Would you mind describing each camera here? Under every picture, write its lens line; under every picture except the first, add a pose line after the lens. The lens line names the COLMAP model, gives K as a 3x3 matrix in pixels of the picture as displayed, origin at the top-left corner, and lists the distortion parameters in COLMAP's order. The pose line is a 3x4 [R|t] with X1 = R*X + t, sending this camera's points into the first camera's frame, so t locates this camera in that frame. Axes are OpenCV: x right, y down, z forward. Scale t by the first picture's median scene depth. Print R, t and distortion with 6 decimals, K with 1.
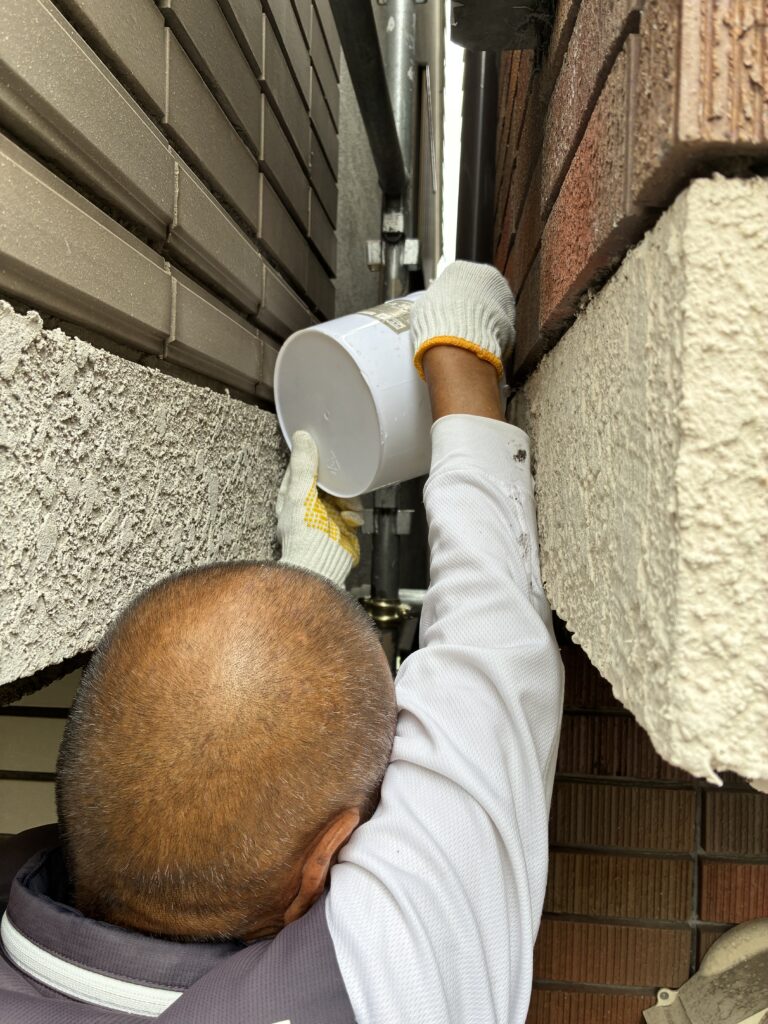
lens RADIAL K [[775.2, 0, 384.0], [0, 775.2, 512.0], [0, 0, 1]] dist [0.077783, -0.098763]
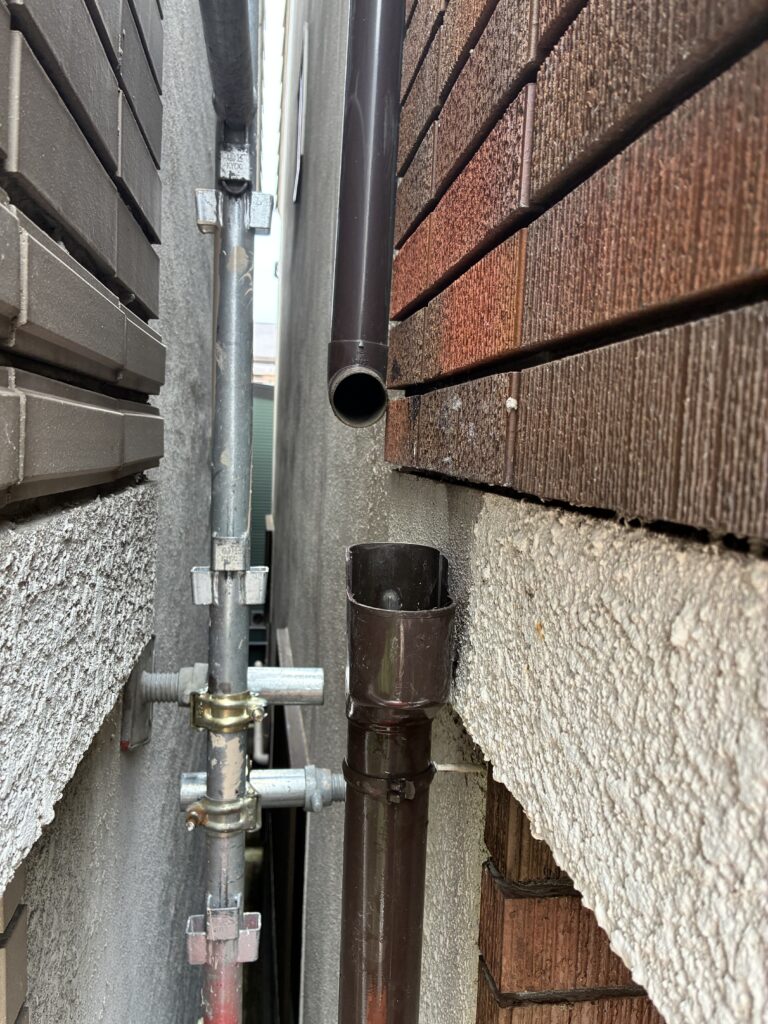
lens RADIAL K [[775.2, 0, 384.0], [0, 775.2, 512.0], [0, 0, 1]] dist [0.077783, -0.098763]
pose [[0.968343, -0.018196, 0.248958, -0.038281], [0.005162, 0.998586, 0.052906, -0.098455], [-0.249568, -0.049946, 0.967068, 0.276628]]
